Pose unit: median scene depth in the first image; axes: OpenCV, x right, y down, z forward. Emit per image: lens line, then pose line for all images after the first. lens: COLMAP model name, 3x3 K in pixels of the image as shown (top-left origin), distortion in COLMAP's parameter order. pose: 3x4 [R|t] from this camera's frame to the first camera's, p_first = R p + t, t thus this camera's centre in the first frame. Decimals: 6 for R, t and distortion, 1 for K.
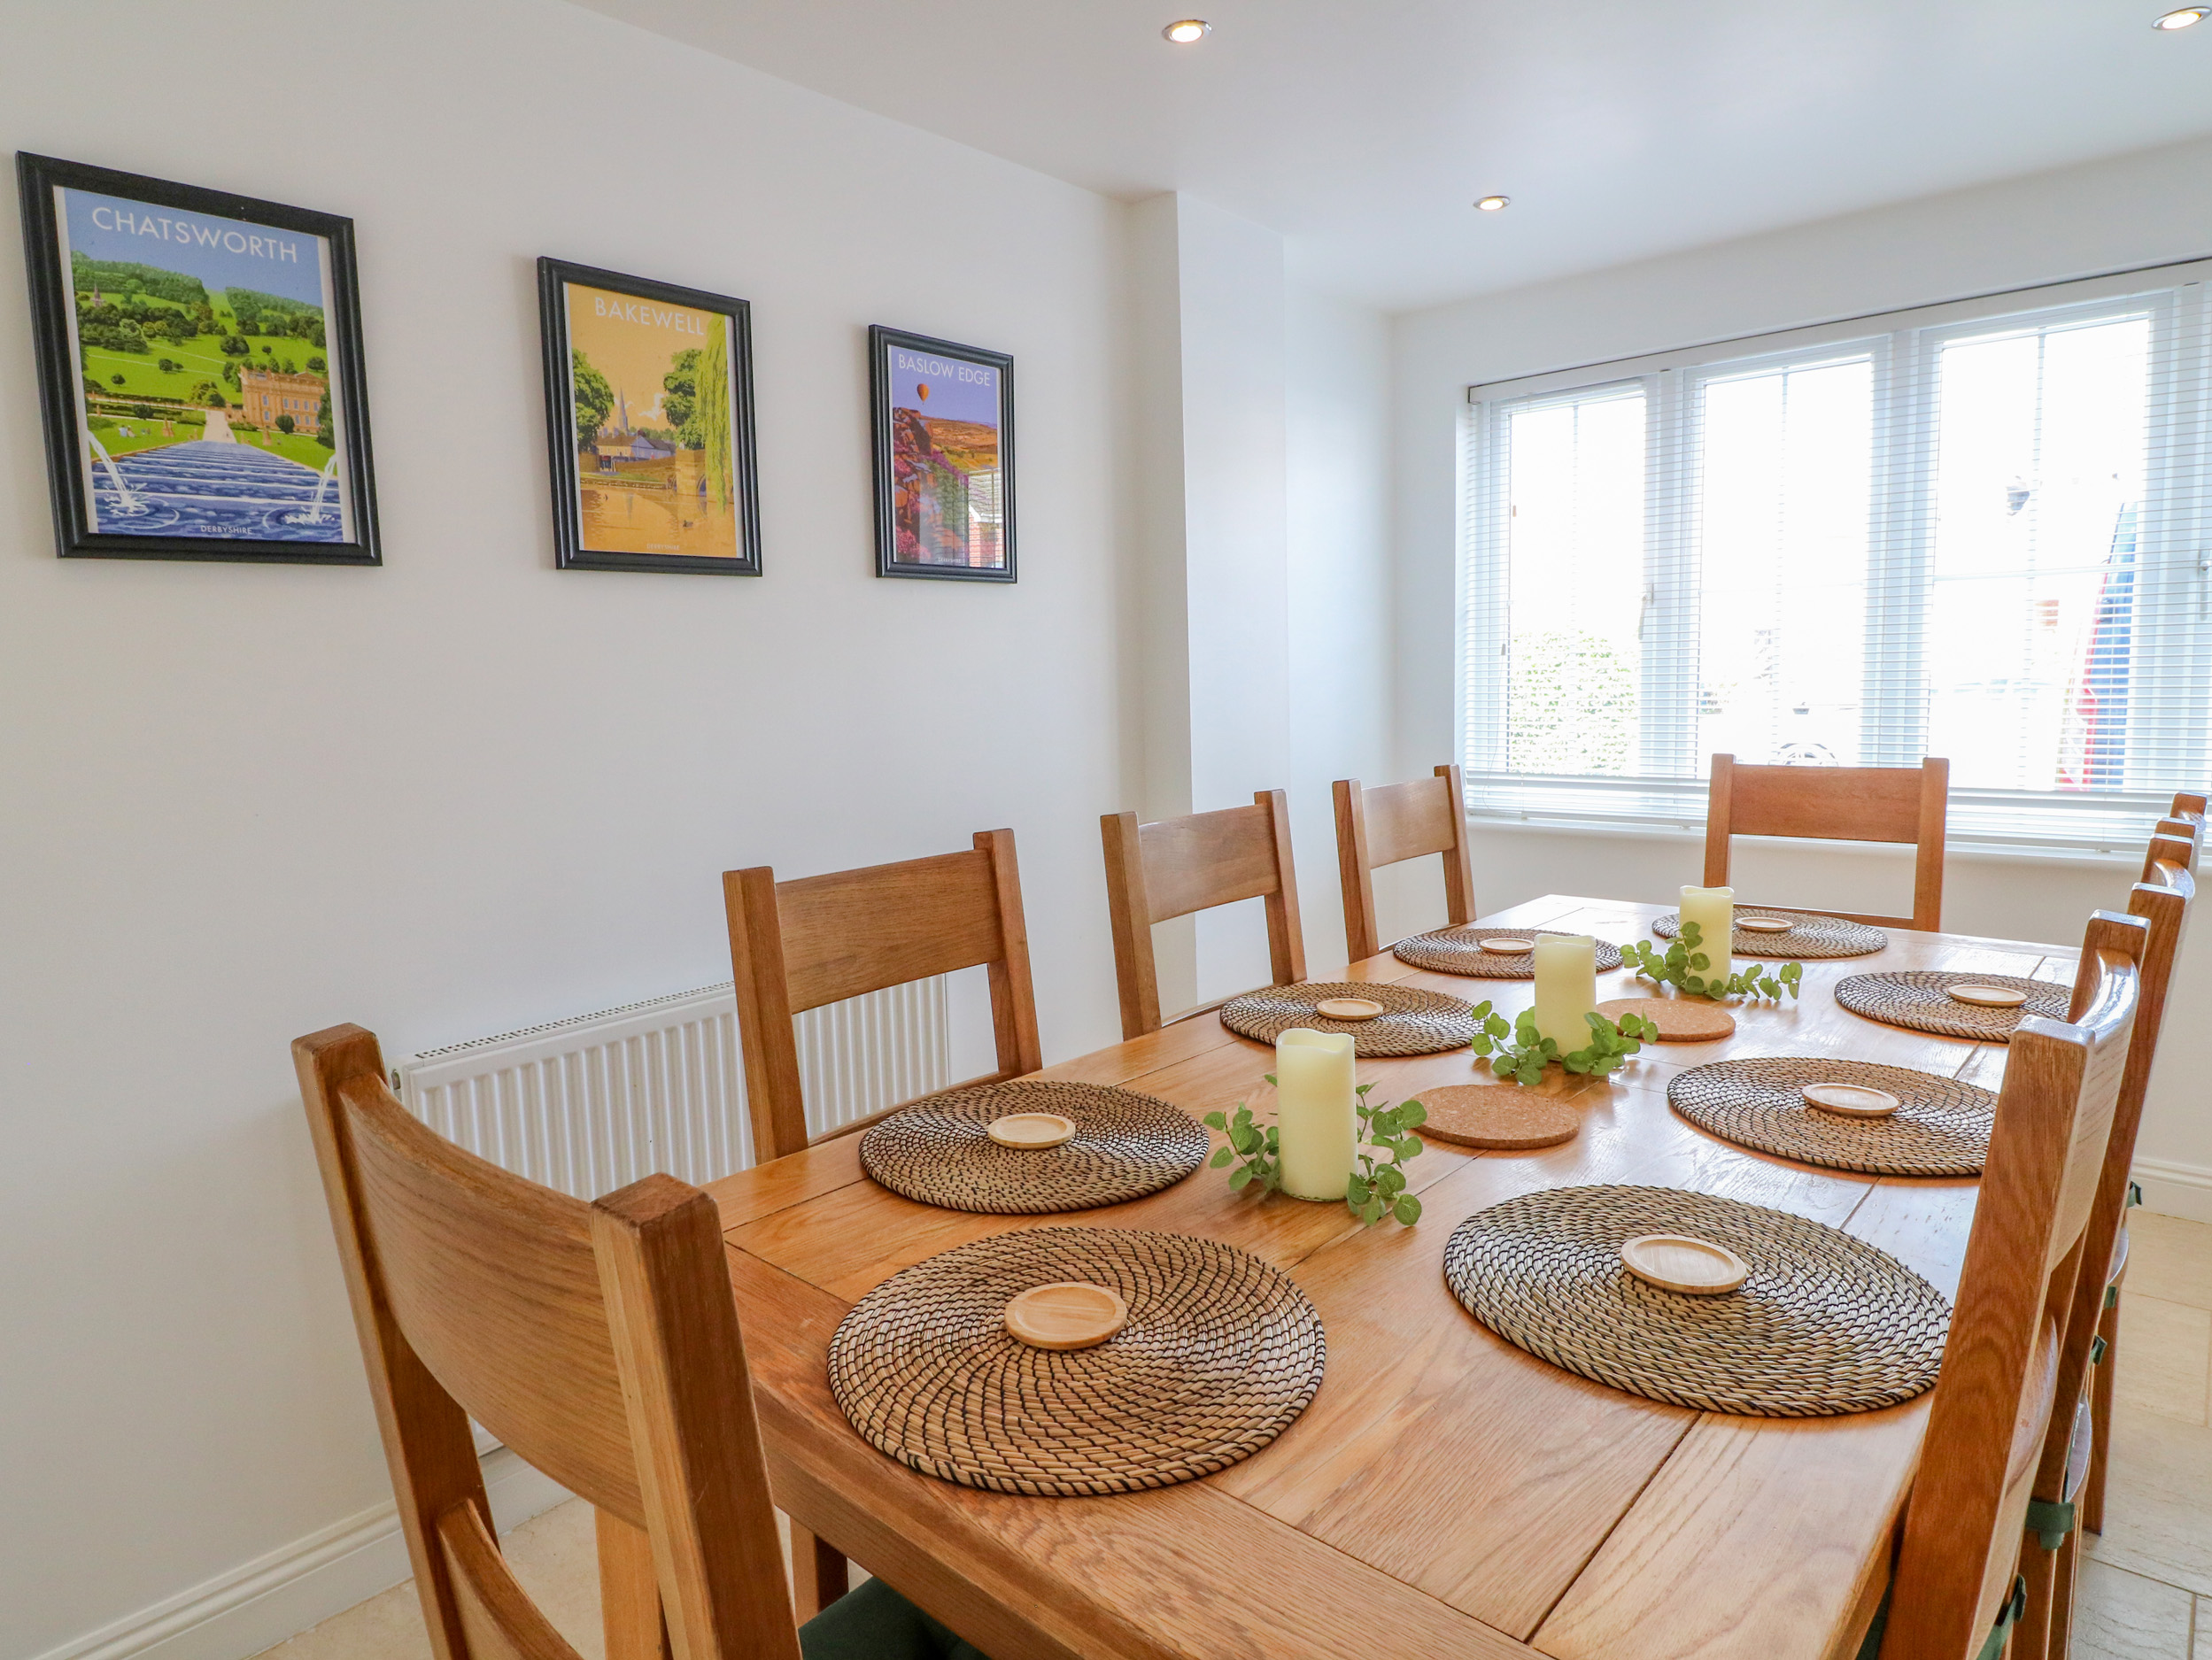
lens RADIAL K [[1286.7, 0, 1106.0], [0, 1286.7, 830.0], [0, 0, 1]] dist [-0.009394, -0.002240]
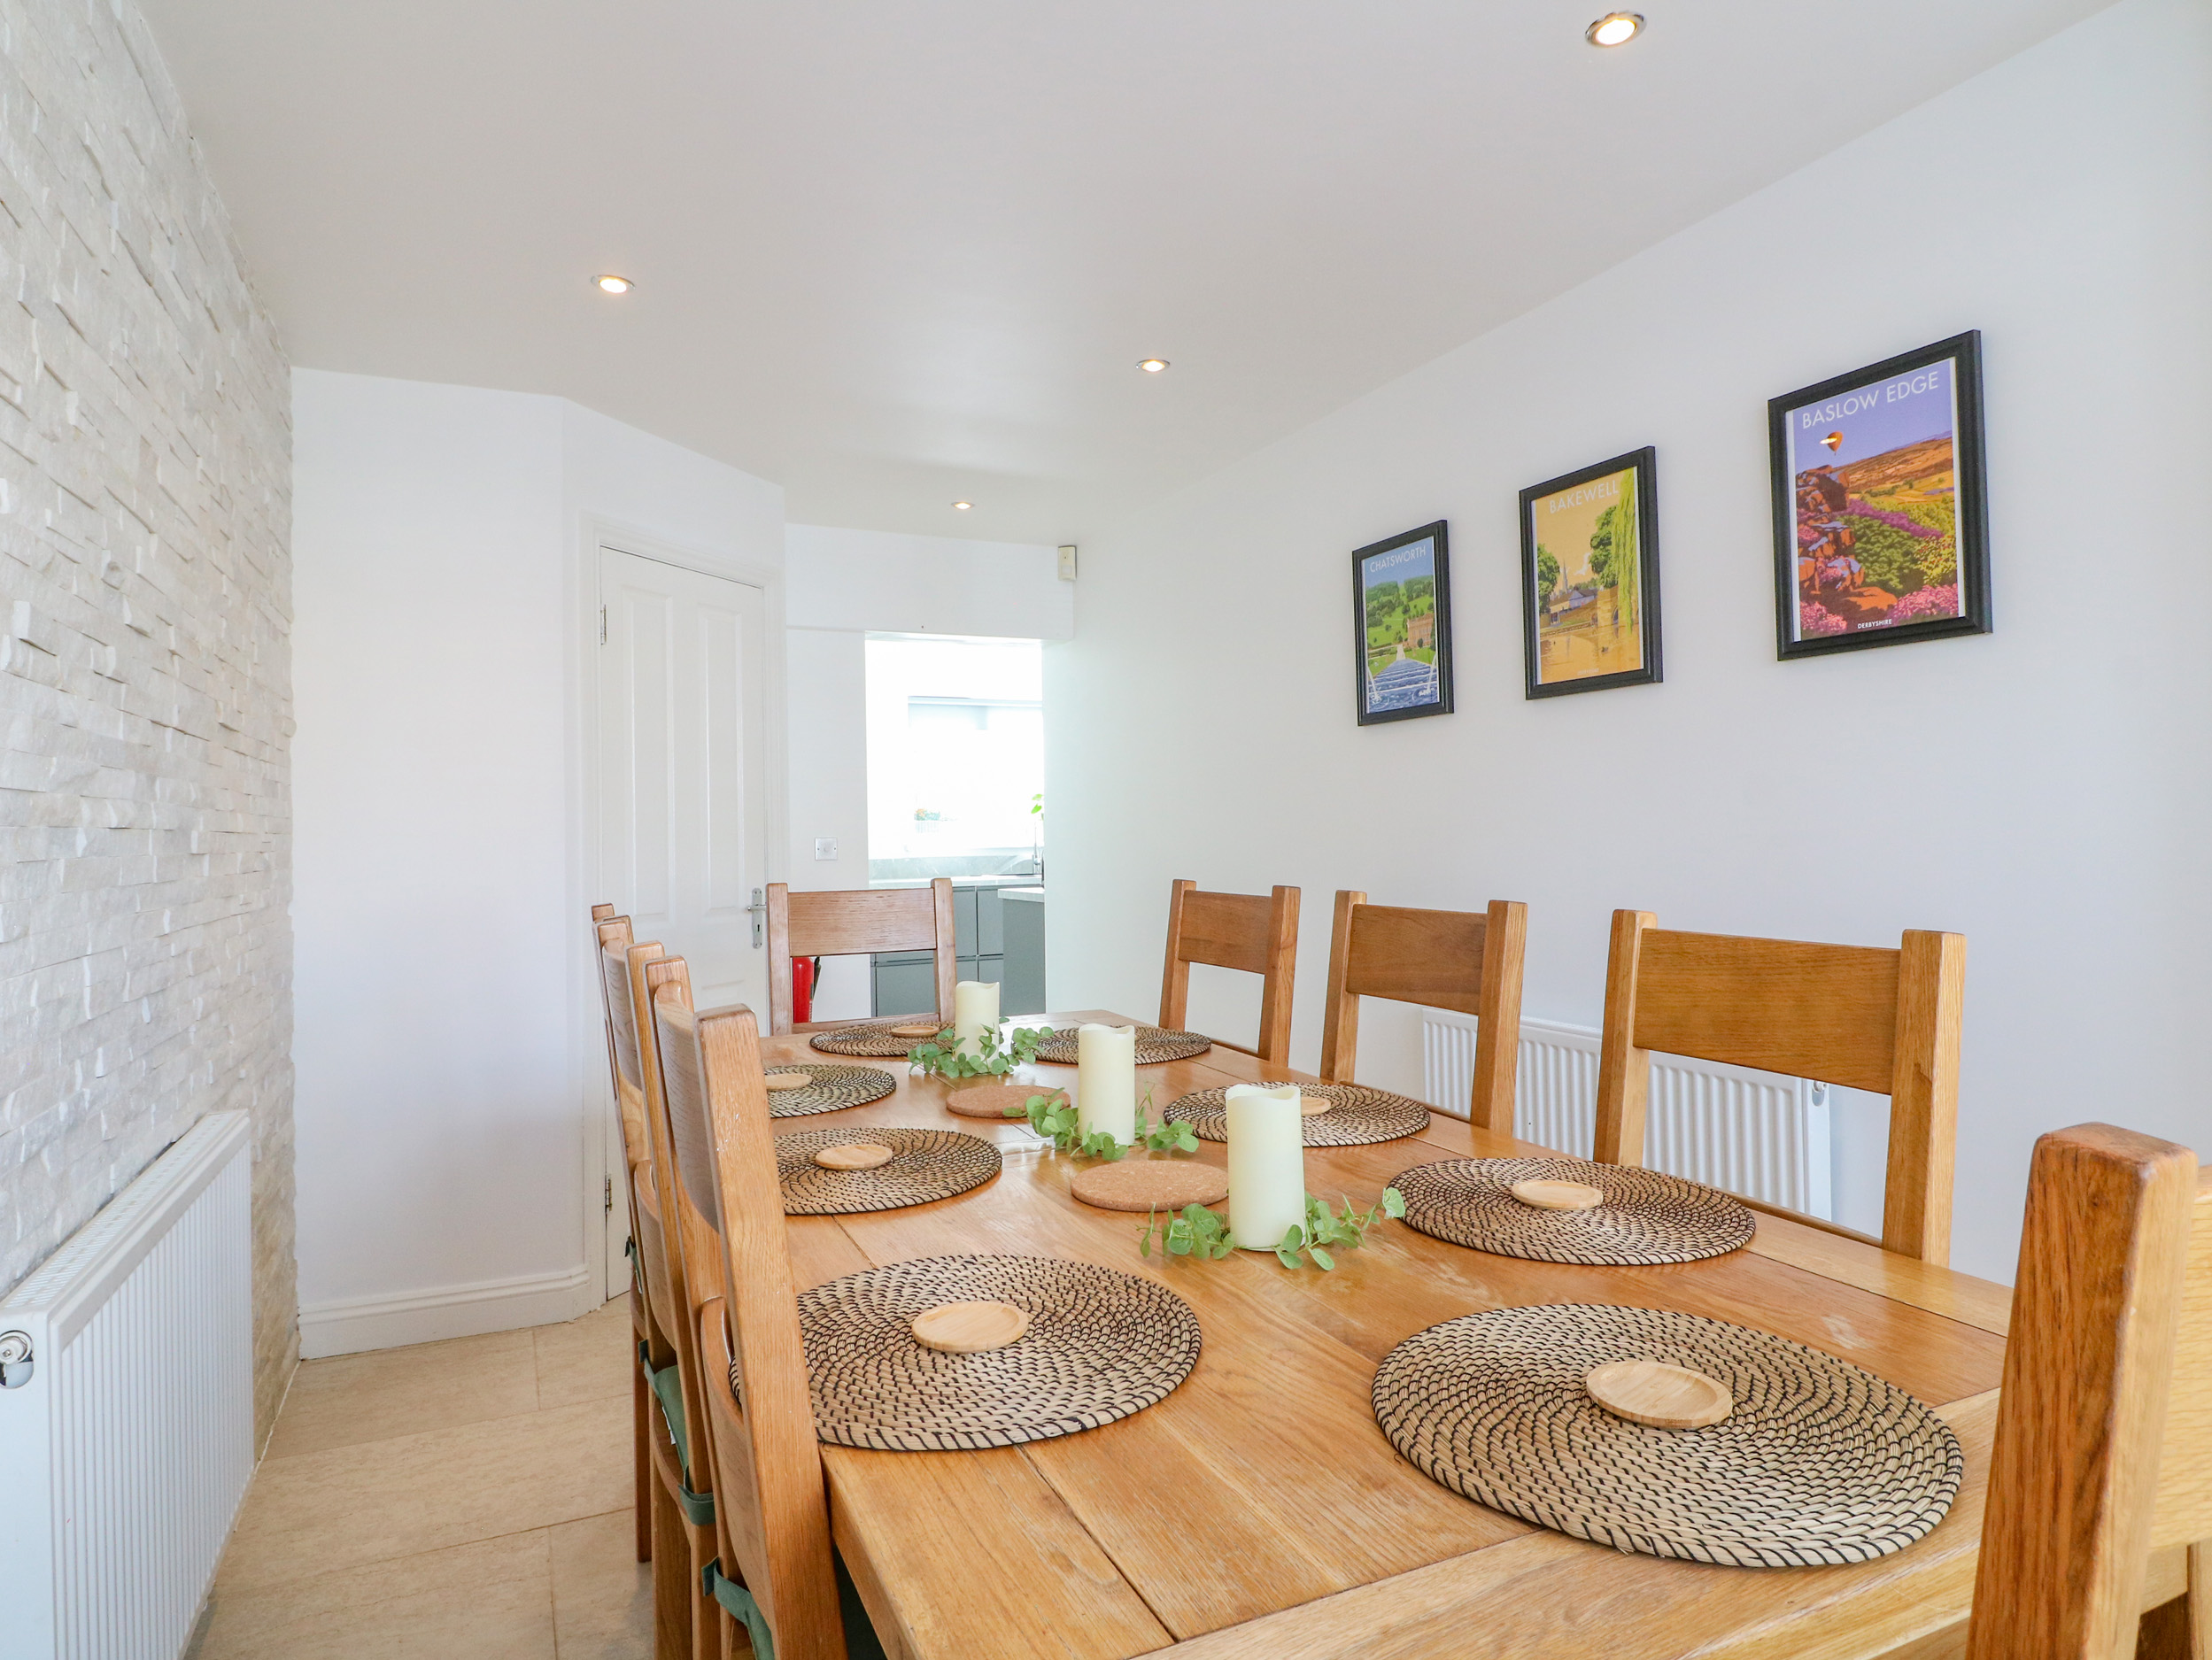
lens RADIAL K [[1286.7, 0, 1106.0], [0, 1286.7, 830.0], [0, 0, 1]] dist [-0.009394, -0.002240]
pose [[-0.387708, 0.067358, -0.919318, 1.061470], [-0.044856, 0.994766, 0.091803, -0.163057], [0.920690, 0.076830, -0.382658, 1.088679]]
